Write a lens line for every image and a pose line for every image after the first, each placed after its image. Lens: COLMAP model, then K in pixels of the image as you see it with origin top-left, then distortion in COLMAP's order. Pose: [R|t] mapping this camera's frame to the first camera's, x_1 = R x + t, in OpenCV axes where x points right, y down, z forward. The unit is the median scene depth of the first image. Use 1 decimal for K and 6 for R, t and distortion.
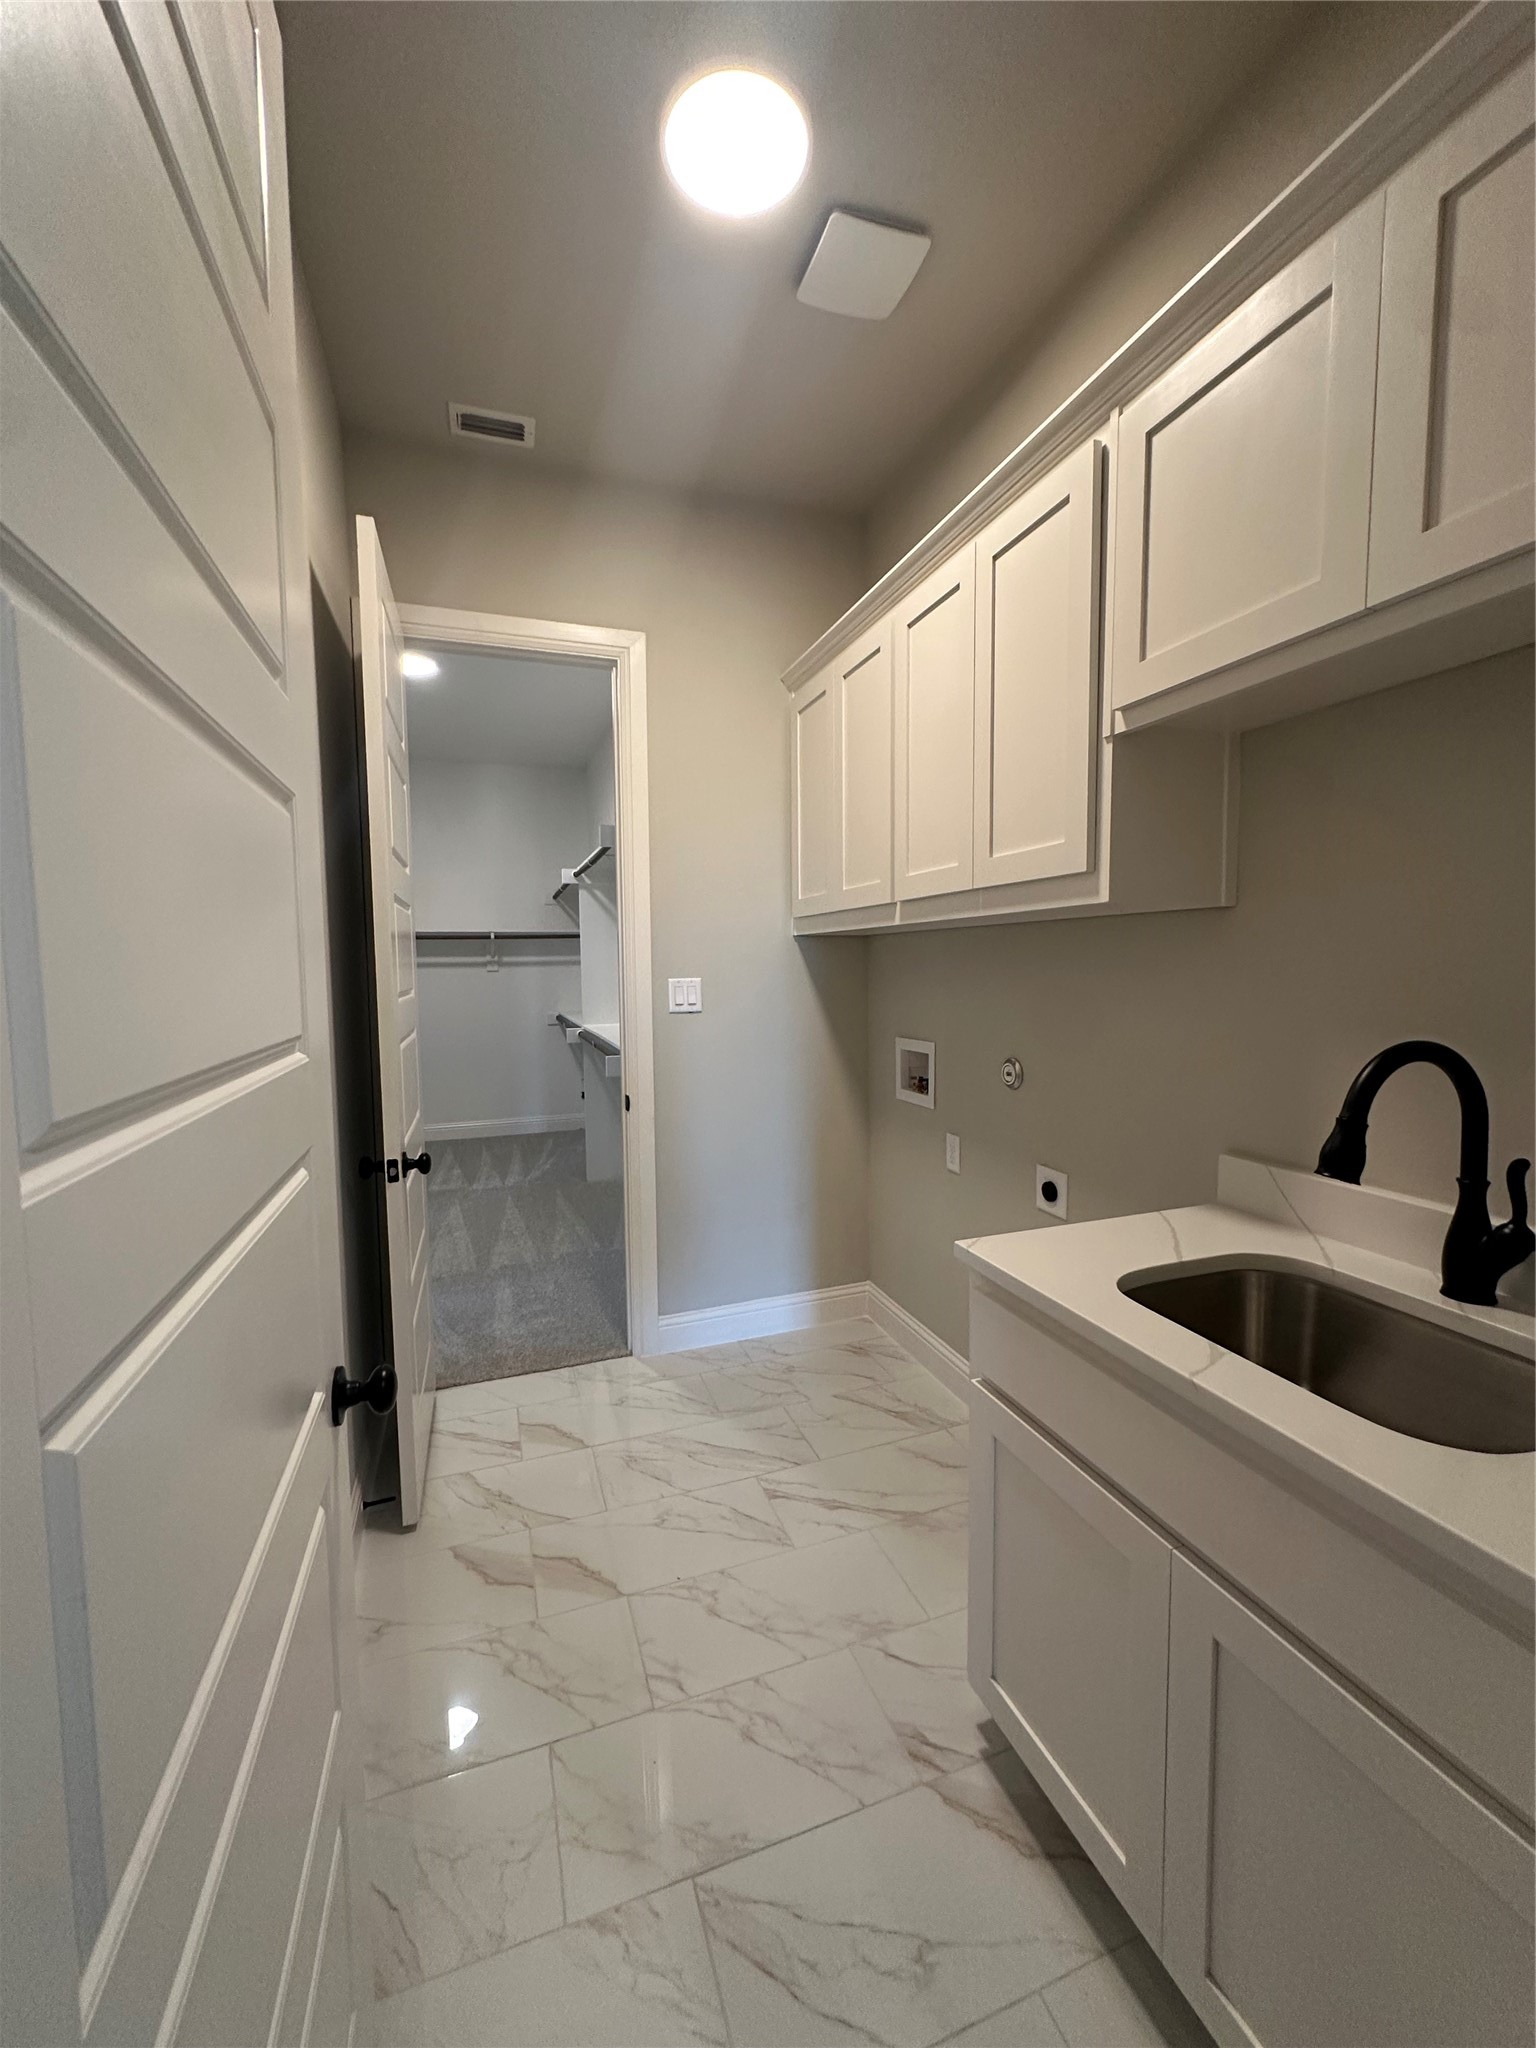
lens RADIAL K [[818.2, 0, 765.2], [0, 818.2, 1023.2], [0, 0, 1]] dist [-0.001551, 0.000569]
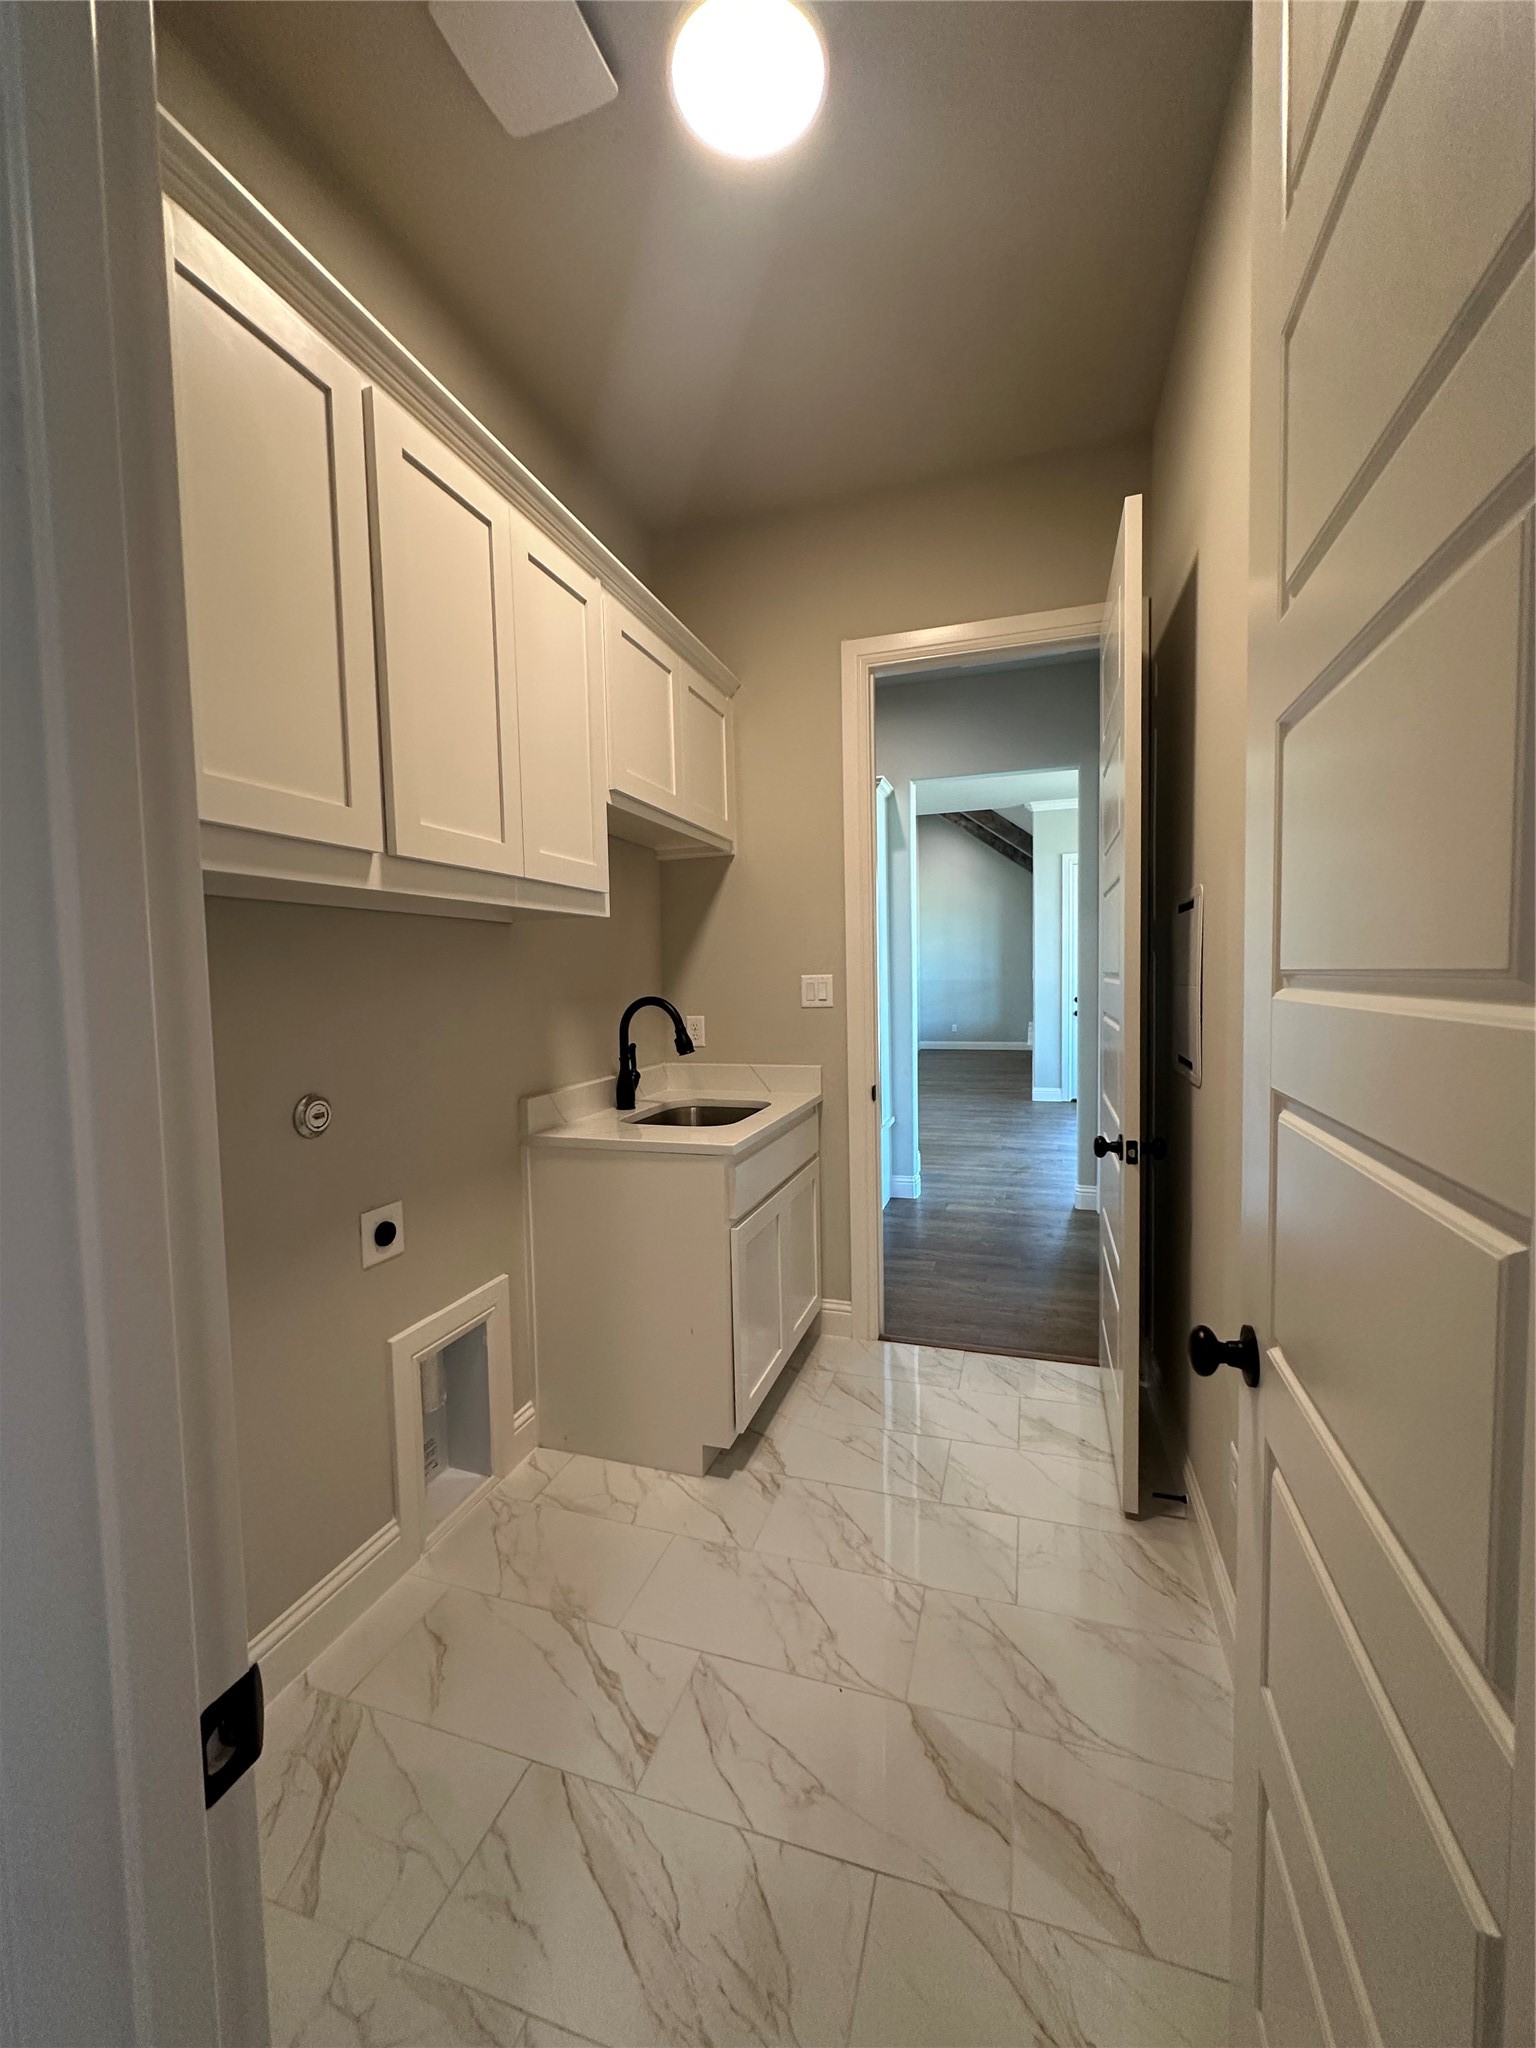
lens RADIAL K [[818.2, 0, 765.2], [0, 818.2, 1023.2], [0, 0, 1]] dist [-0.001551, 0.000569]
pose [[-0.795698, -0.014570, 0.605518, -0.535261], [0.066168, 0.991637, 0.110809, -0.086072], [-0.602068, 0.128237, -0.788080, 1.609629]]
